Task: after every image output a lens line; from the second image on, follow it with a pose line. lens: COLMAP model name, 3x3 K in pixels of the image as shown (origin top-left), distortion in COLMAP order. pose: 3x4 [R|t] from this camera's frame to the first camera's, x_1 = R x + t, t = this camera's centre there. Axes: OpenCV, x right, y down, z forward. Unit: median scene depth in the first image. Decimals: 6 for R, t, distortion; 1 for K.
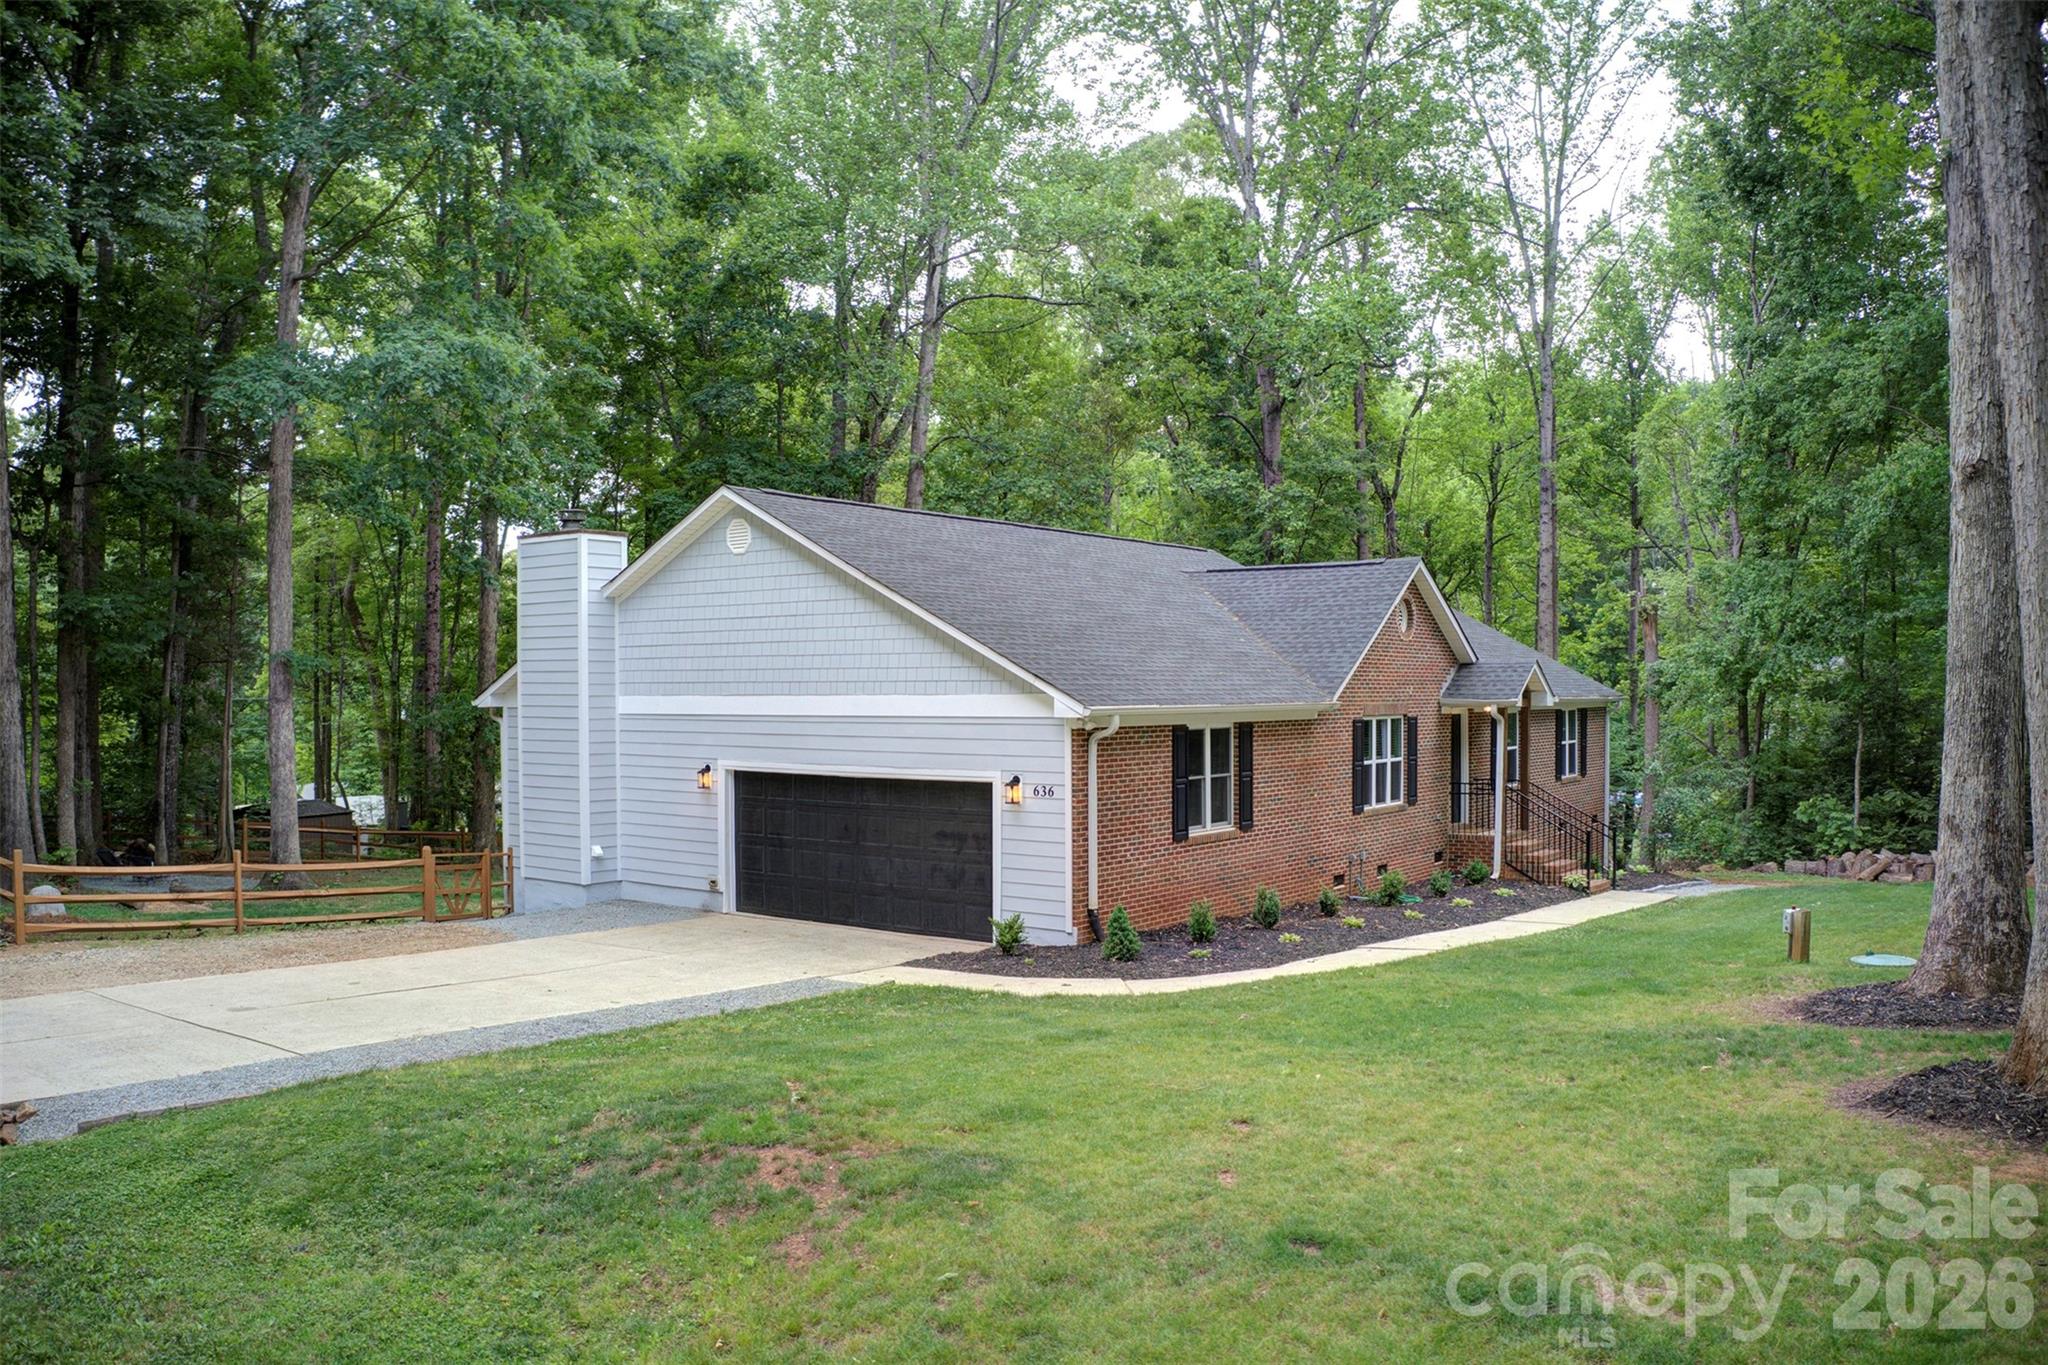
lens RADIAL K [[1623.4, 0, 1024.0], [0, 1623.4, 682.5], [0, 0, 1]] dist [-0.195300, 0.028519]
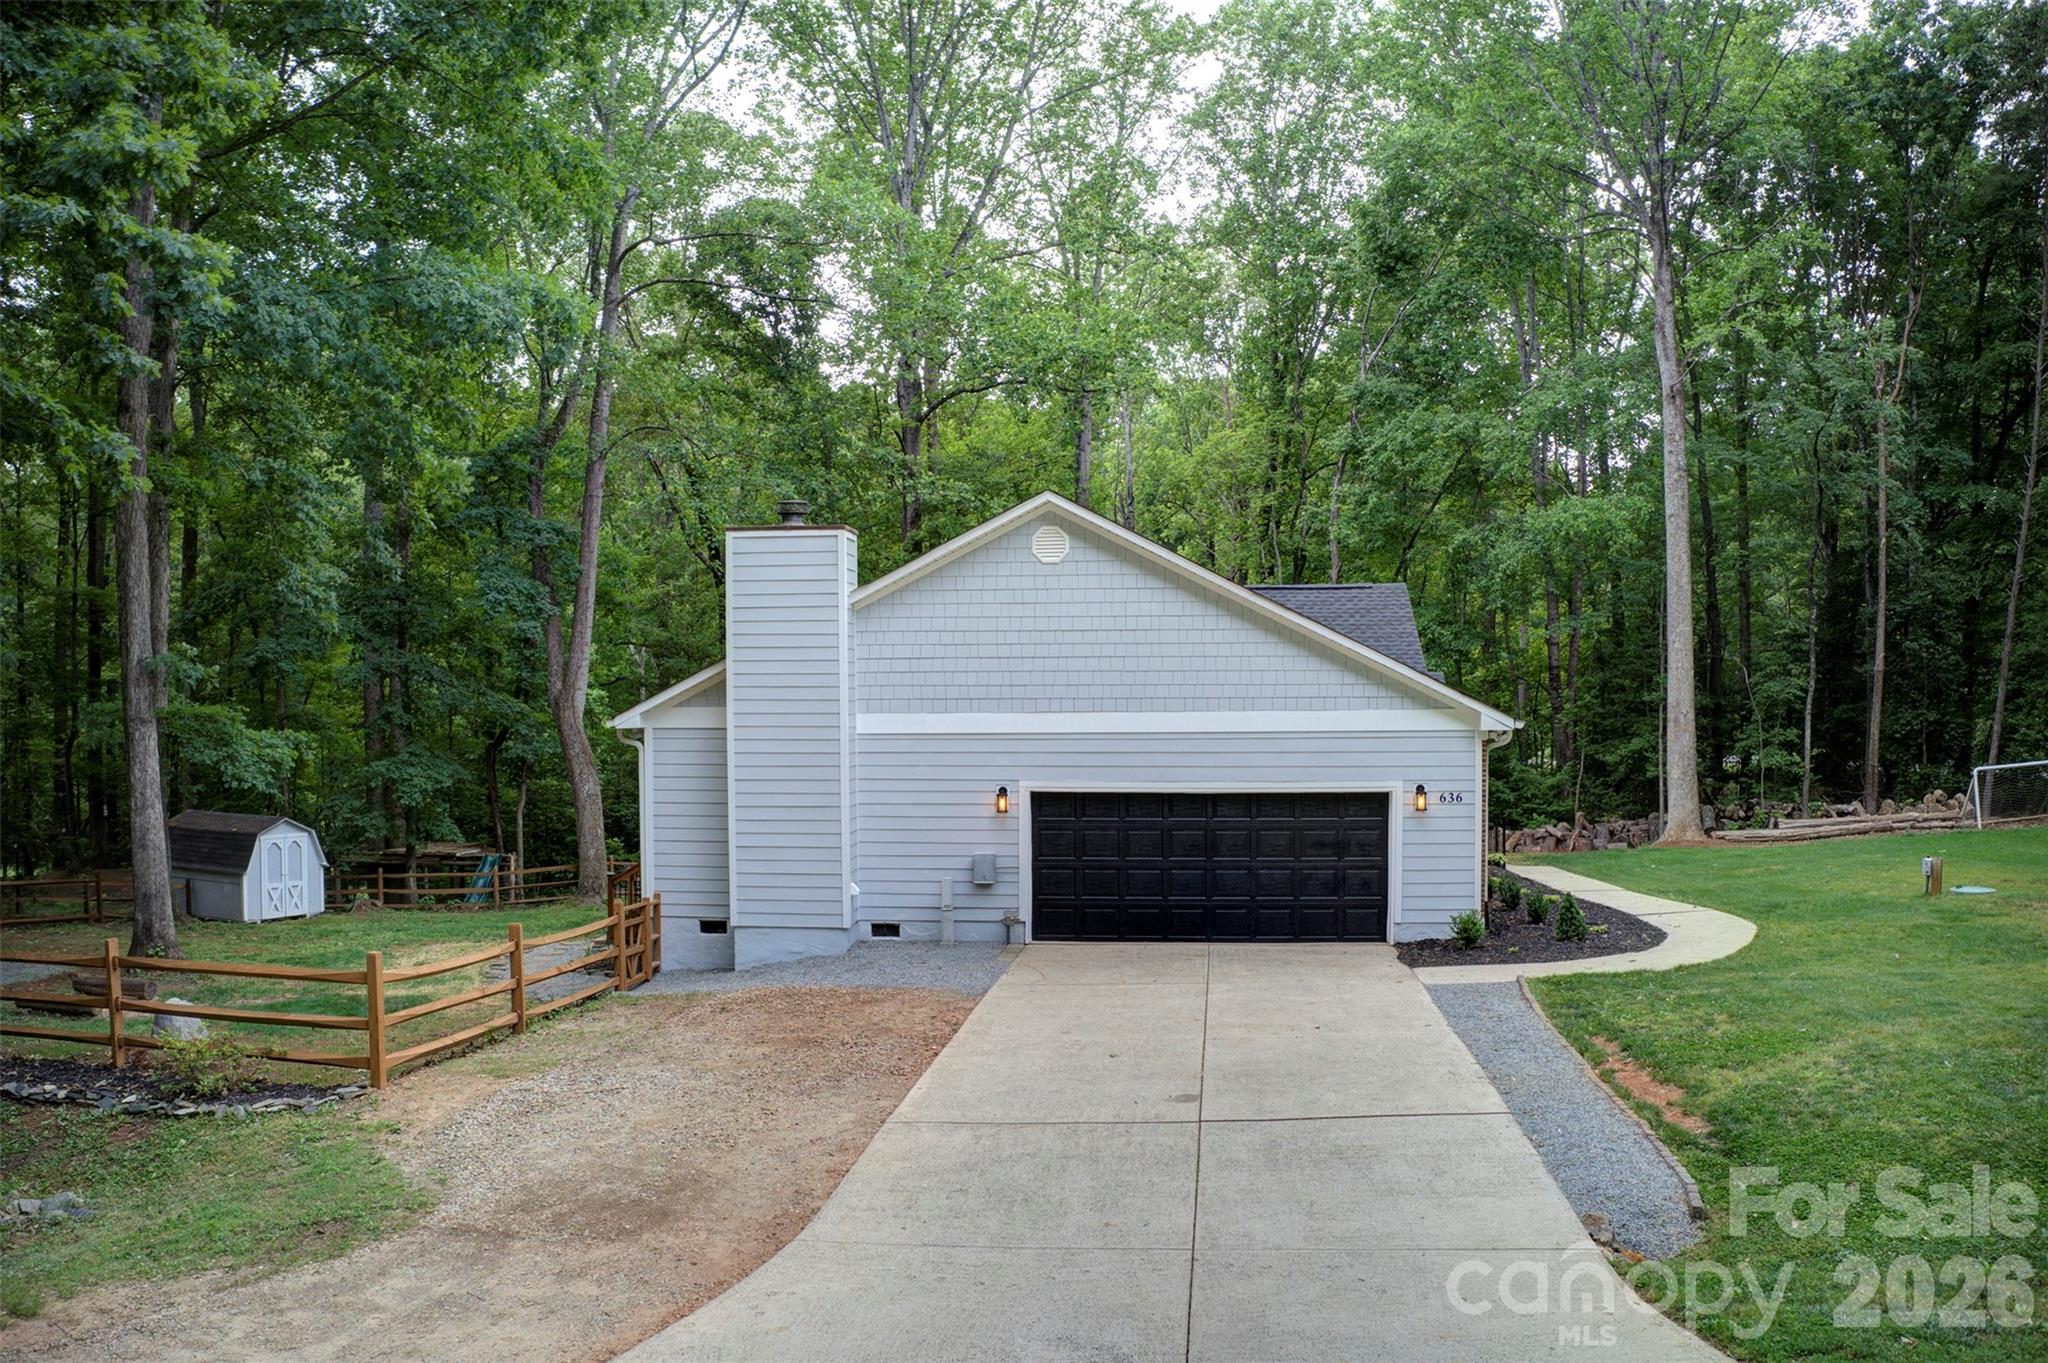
lens RADIAL K [[1623.4, 0, 1024.0], [0, 1623.4, 681.5], [0, 0, 1]] dist [-0.195300, 0.028519]
pose [[0.855174, -0.001149, 0.518339, -0.672981], [0.001296, 0.999999, 0.000079, -0.010086], [-0.518339, 0.000604, 0.855175, 0.191769]]
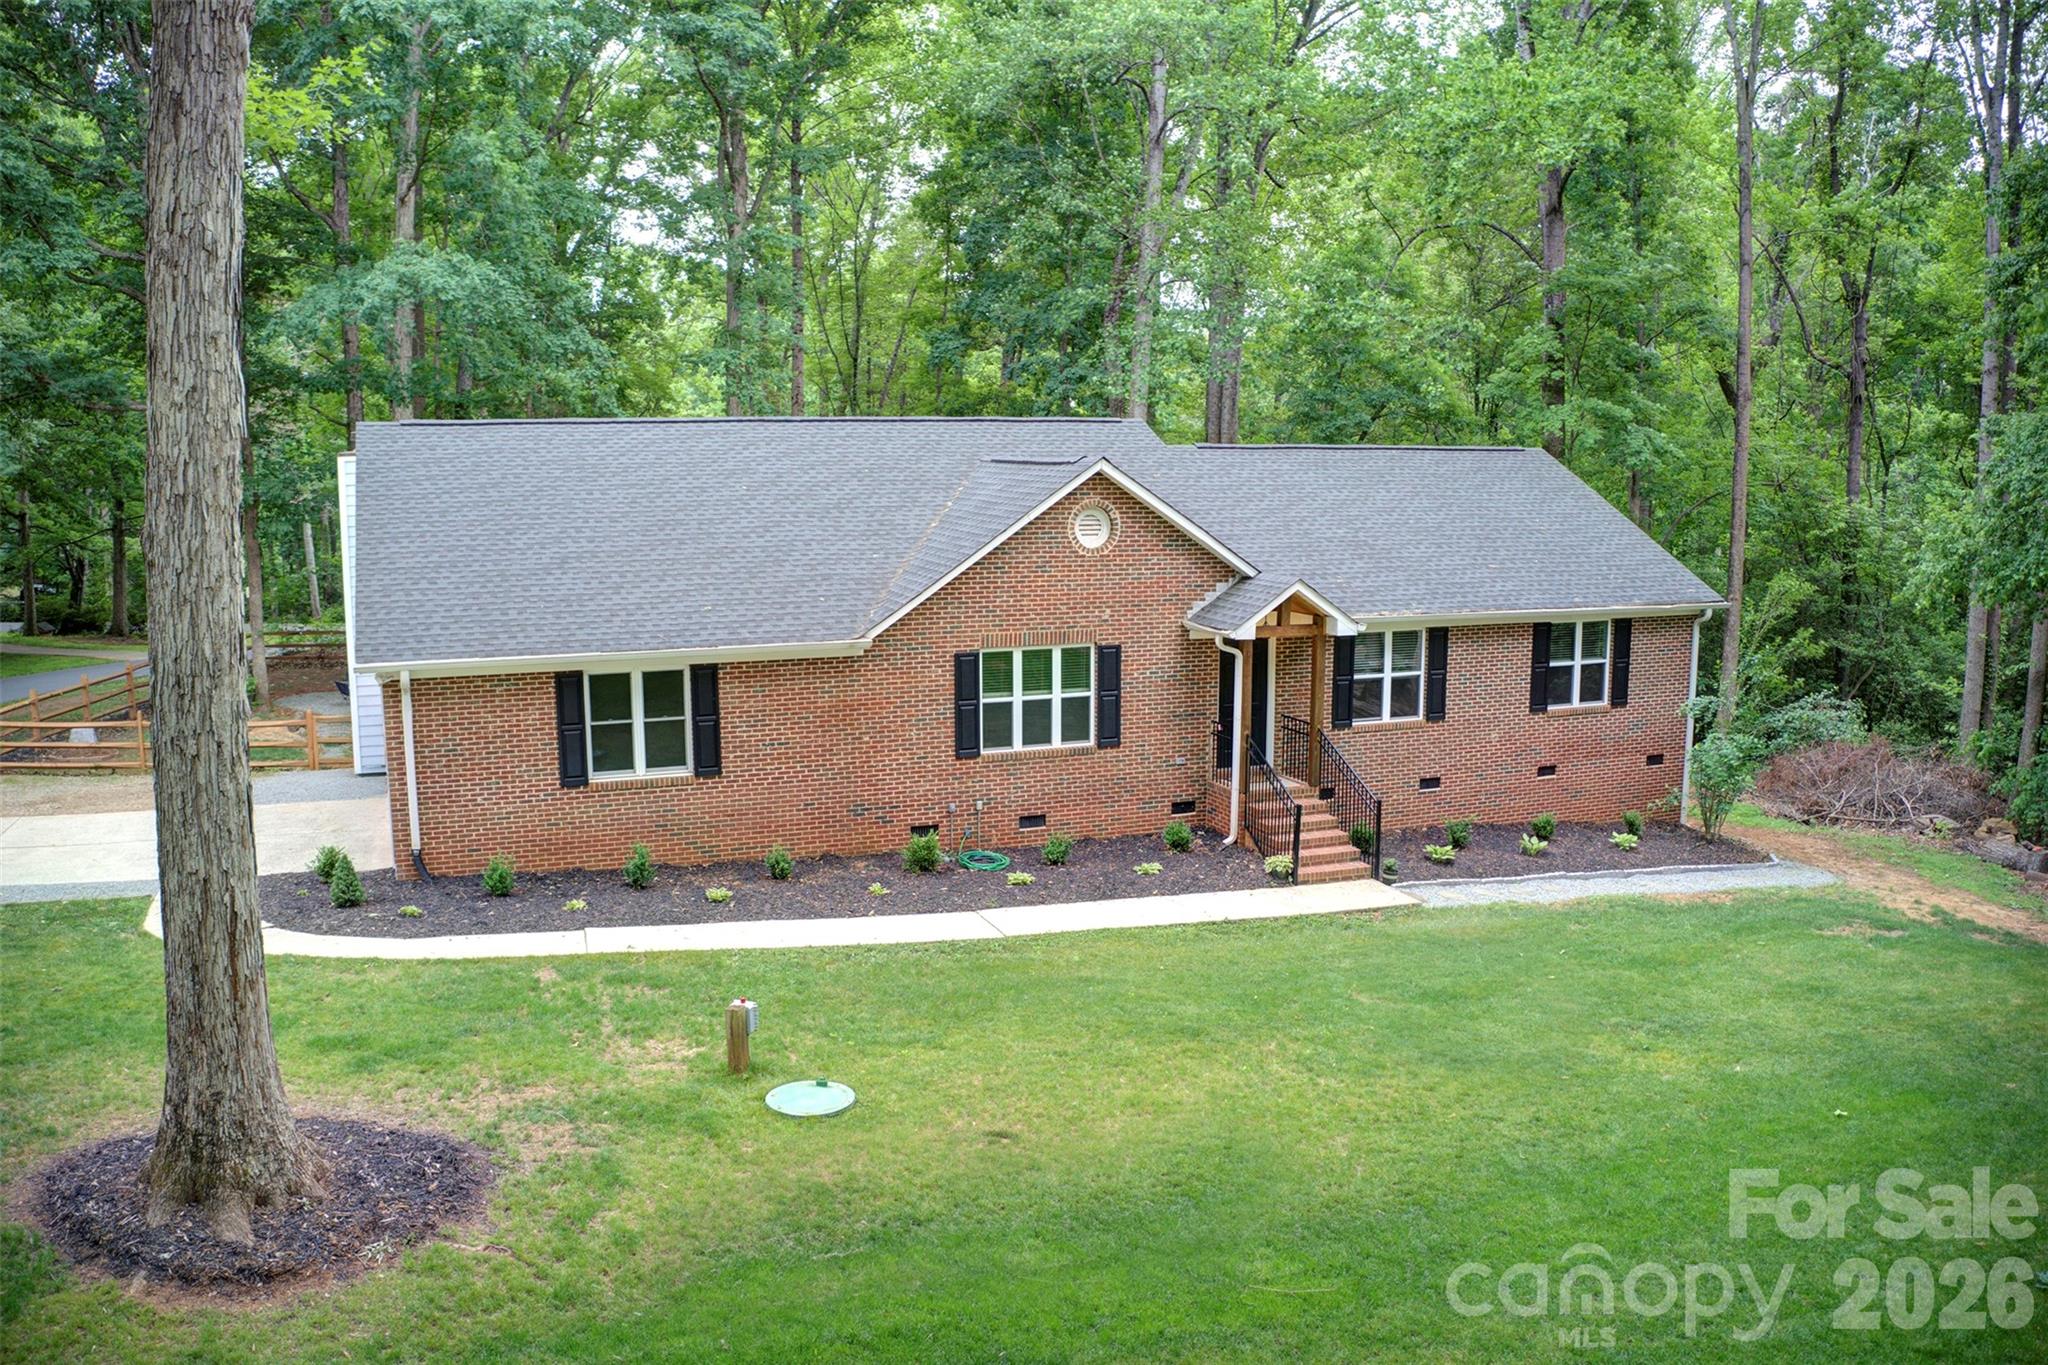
lens RADIAL K [[1623.4, 0, 1024.0], [0, 1623.4, 682.5], [0, 0, 1]] dist [-0.195300, 0.028519]
pose [[0.851064, 0.080081, -0.518919, 0.771687], [0.000021, 0.988296, 0.152551, -0.107106], [0.525062, -0.129841, 0.841101, 0.297206]]
